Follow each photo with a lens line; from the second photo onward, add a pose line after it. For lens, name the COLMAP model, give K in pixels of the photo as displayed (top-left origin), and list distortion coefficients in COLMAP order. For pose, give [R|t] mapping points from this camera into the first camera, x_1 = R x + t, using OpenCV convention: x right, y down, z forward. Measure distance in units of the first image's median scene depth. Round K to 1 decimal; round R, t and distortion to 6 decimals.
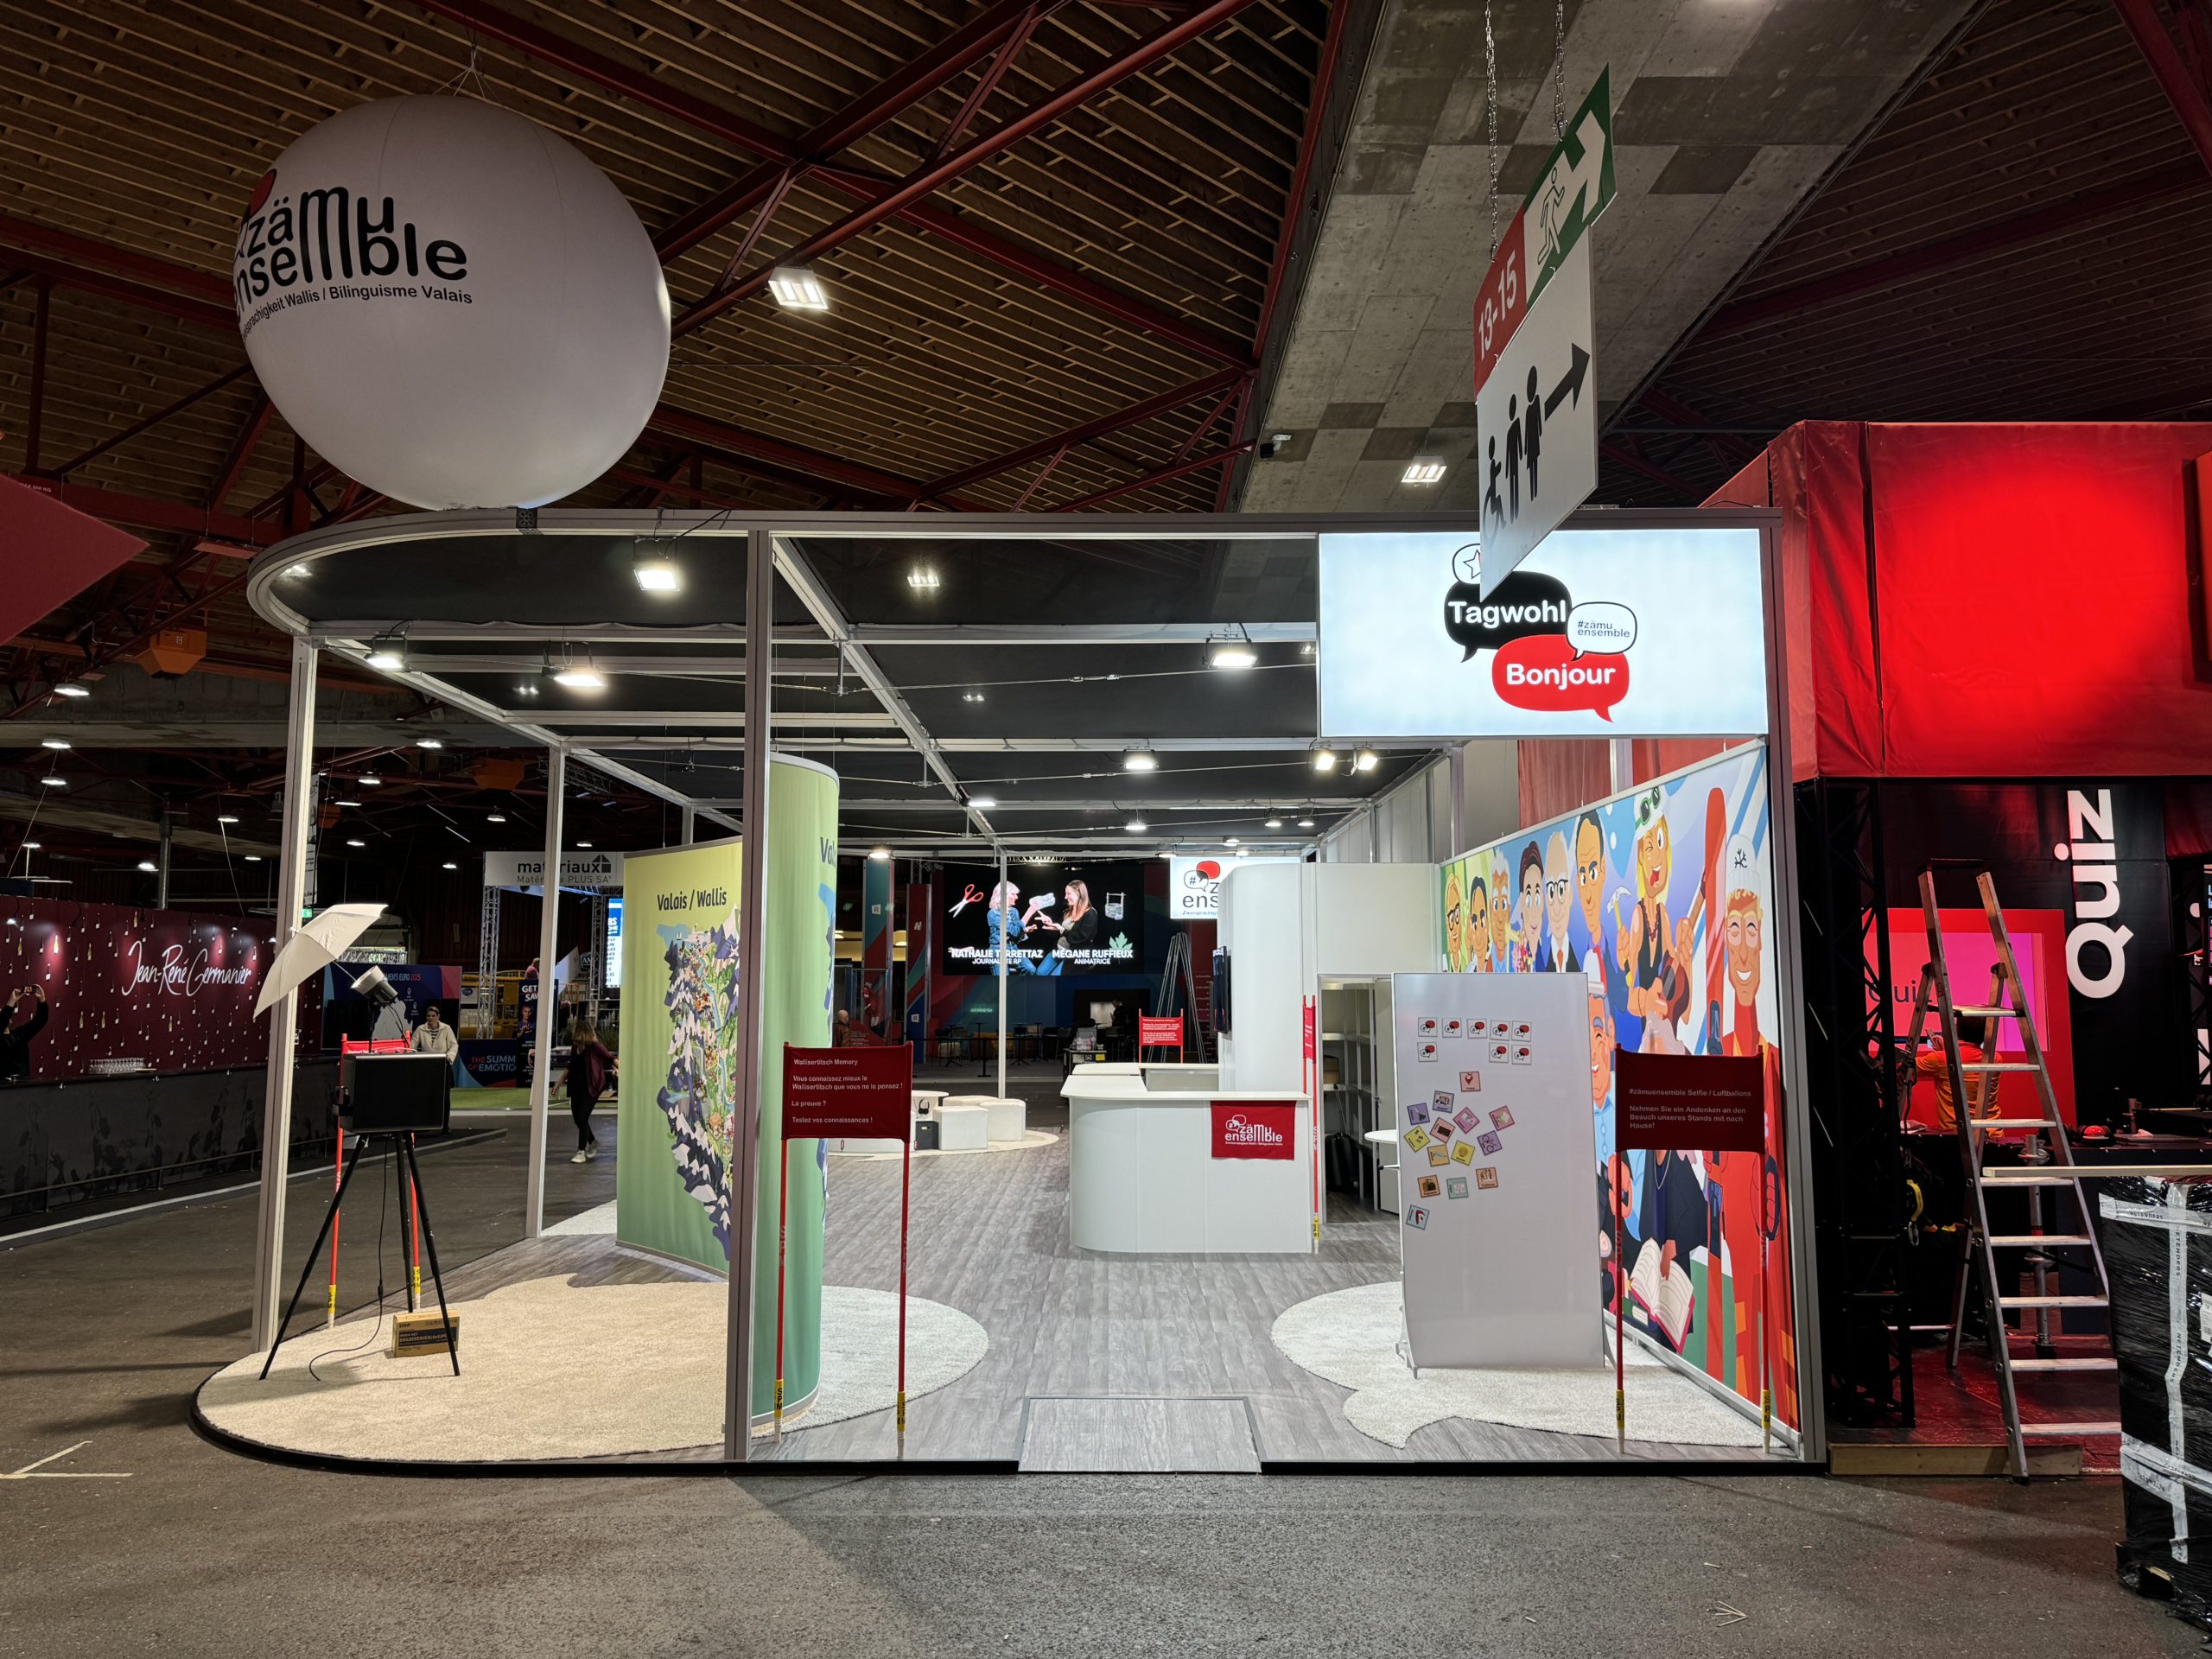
lens RADIAL K [[1574.6, 0, 1106.0], [0, 1574.6, 829.5], [0, 0, 1]] dist [0.001920, -0.008160]
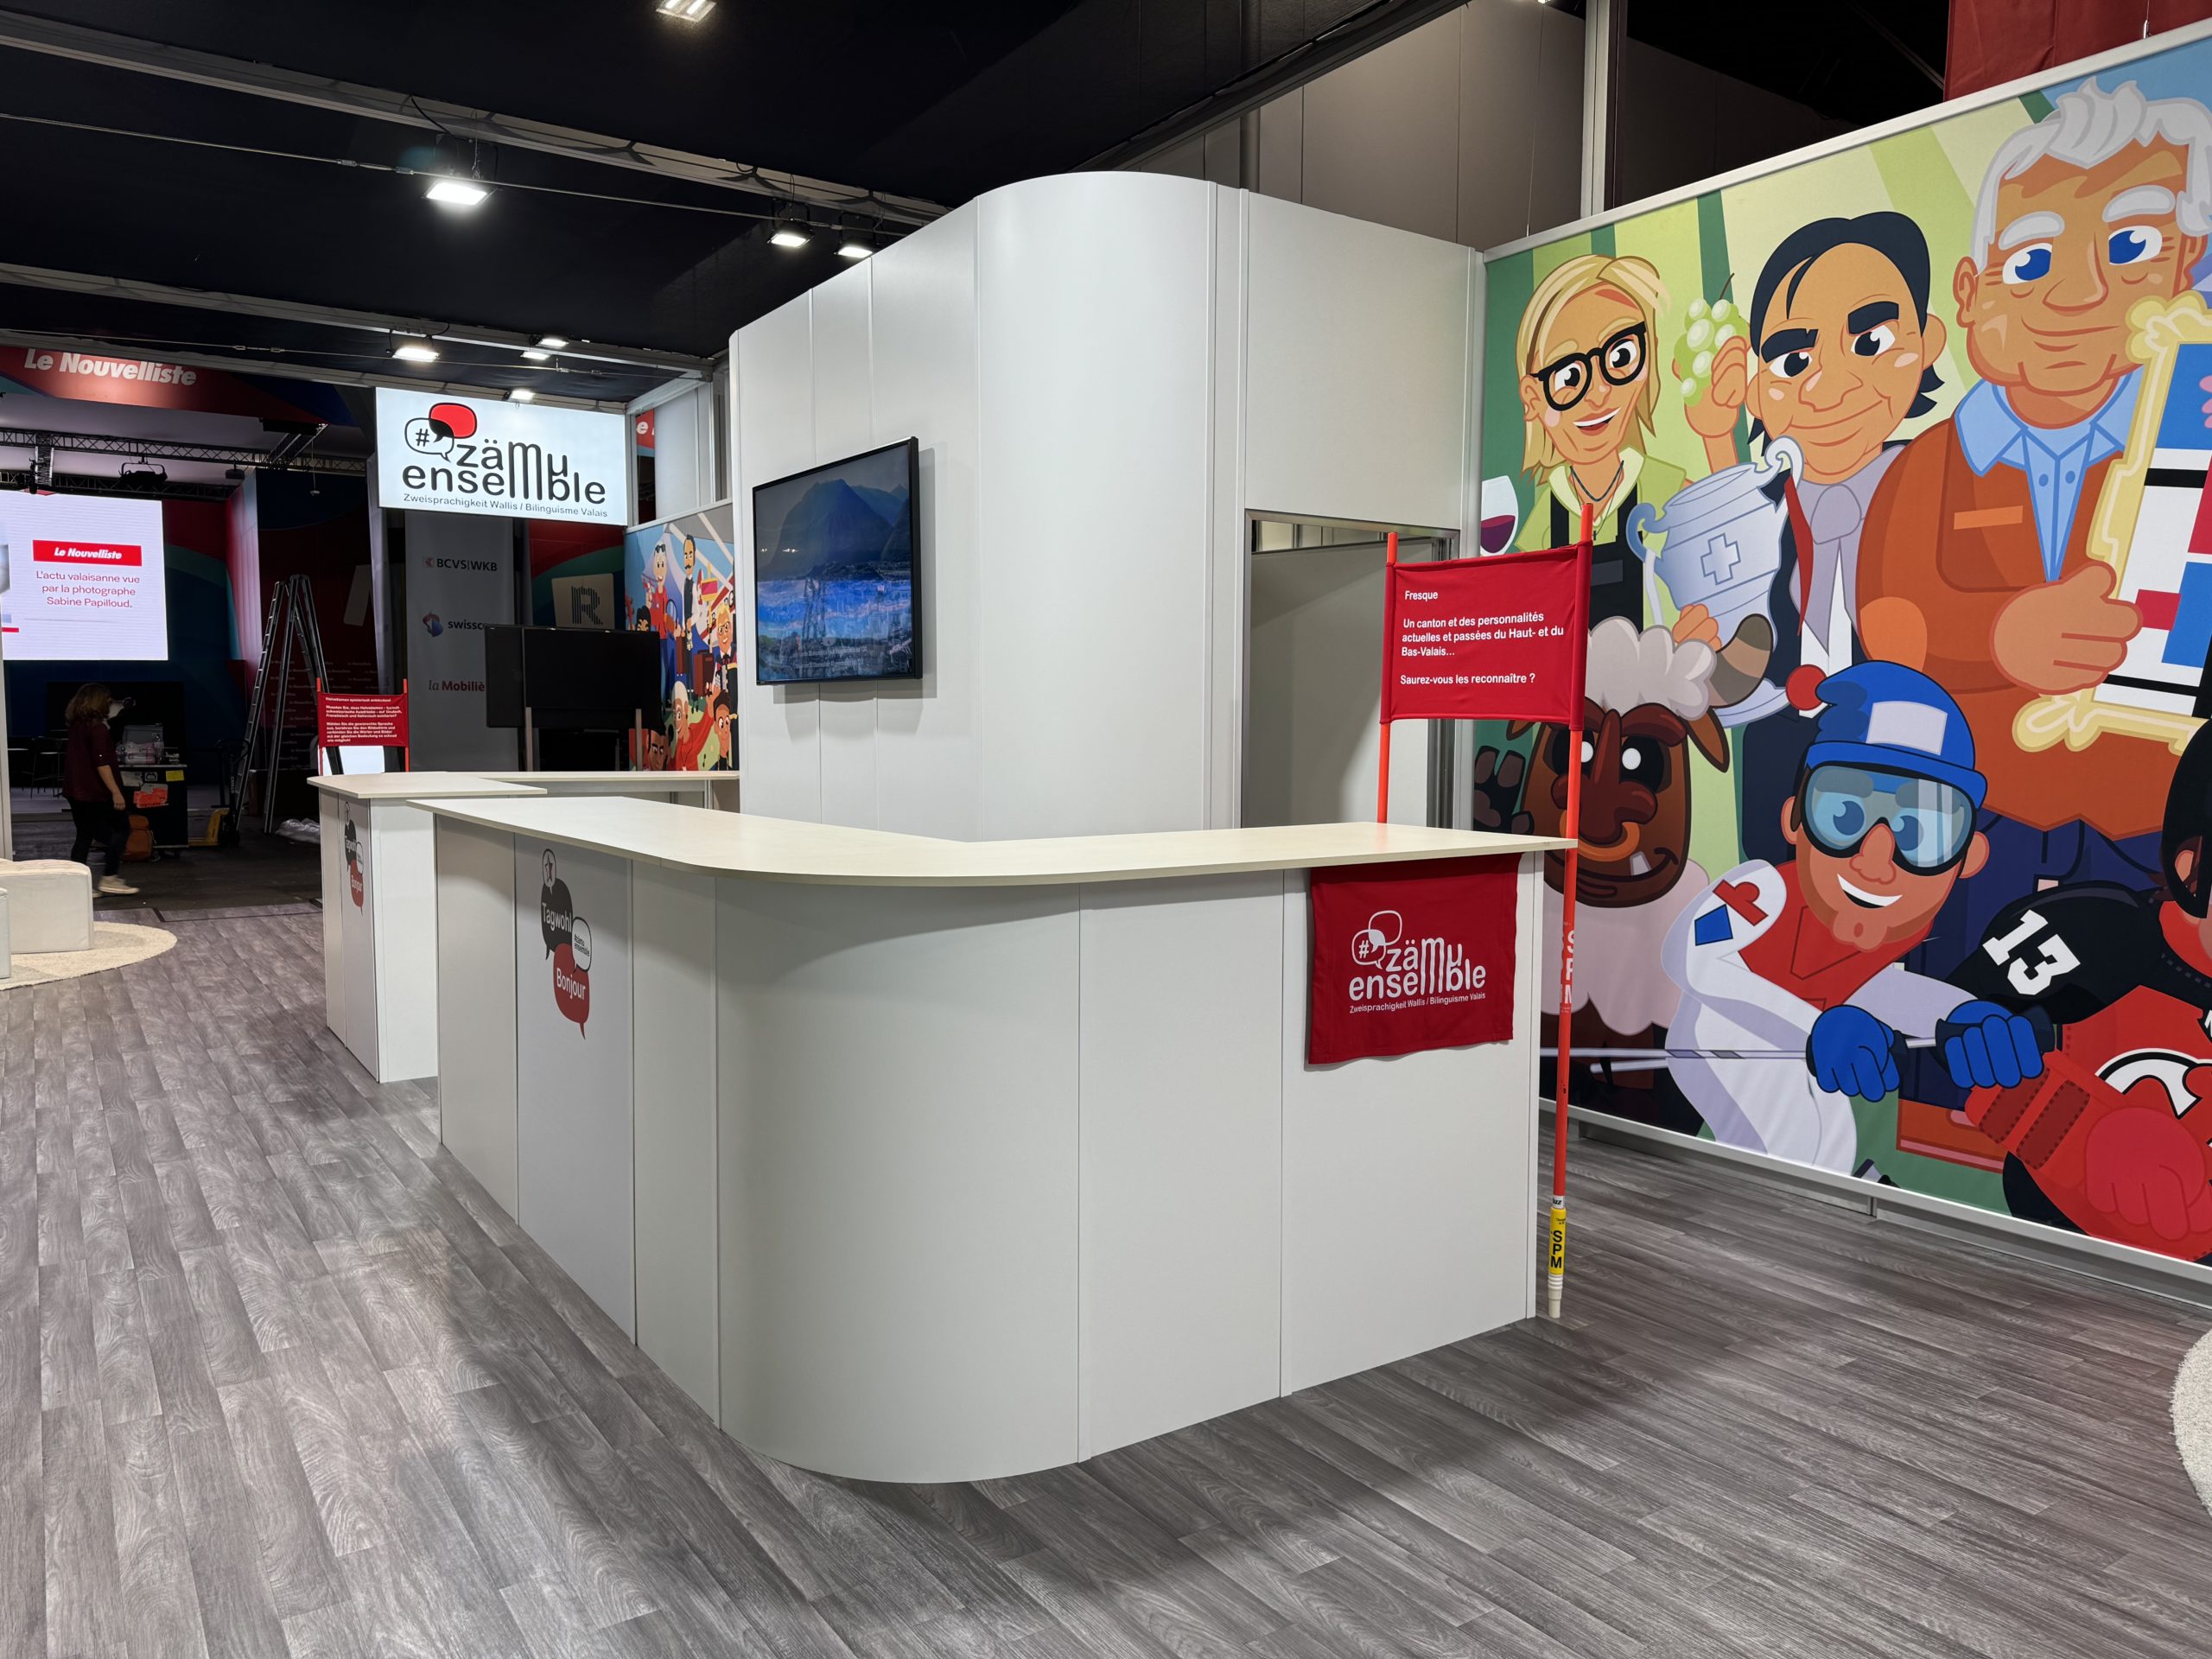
lens RADIAL K [[1574.6, 0, 1106.0], [0, 1574.6, 829.5], [0, 0, 1]] dist [0.001920, -0.008160]
pose [[0.823372, -0.044240, 0.565774, -0.135787], [-0.057052, 0.985453, 0.160084, 0.141761], [-0.564626, -0.164087, 0.808871, 0.915260]]
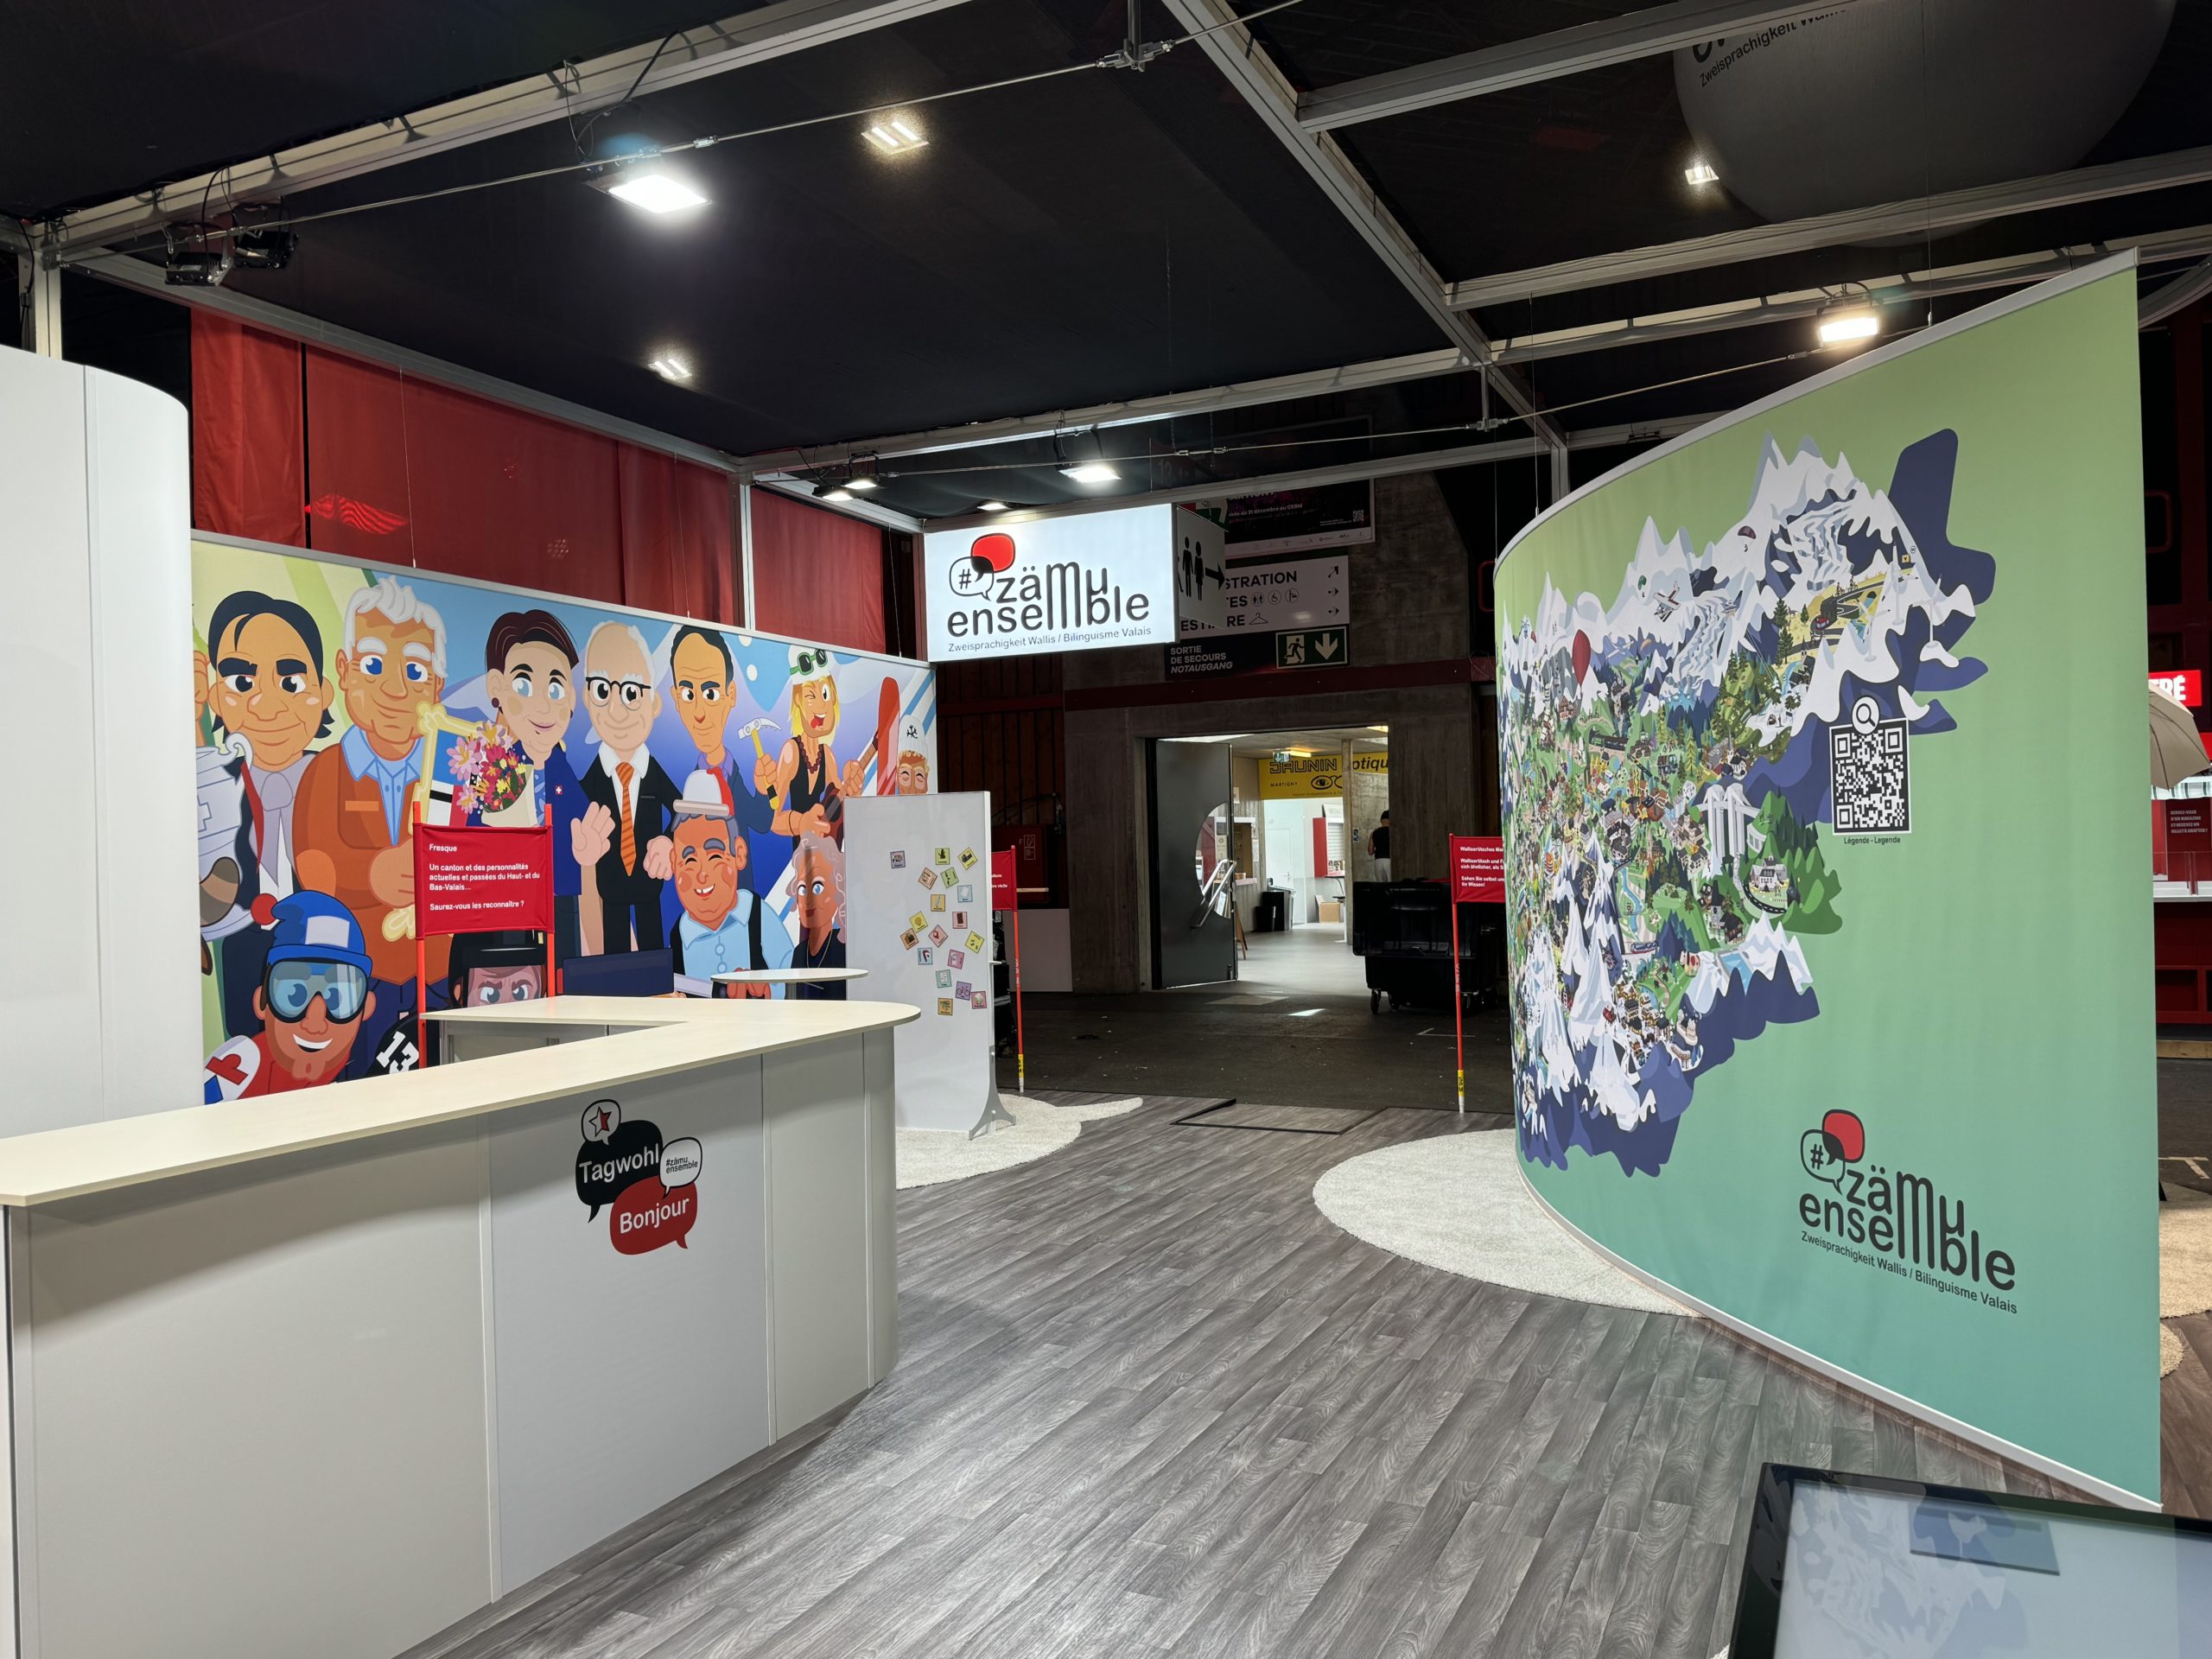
lens RADIAL K [[1634.5, 0, 1106.0], [0, 1634.5, 829.5], [0, 0, 1]] dist [0.000254, 0.000606]
pose [[-0.906155, 0.025478, 0.422178, -0.308056], [-0.020748, 0.994304, -0.104538, 0.191780], [-0.422437, -0.103487, -0.900465, 1.619747]]
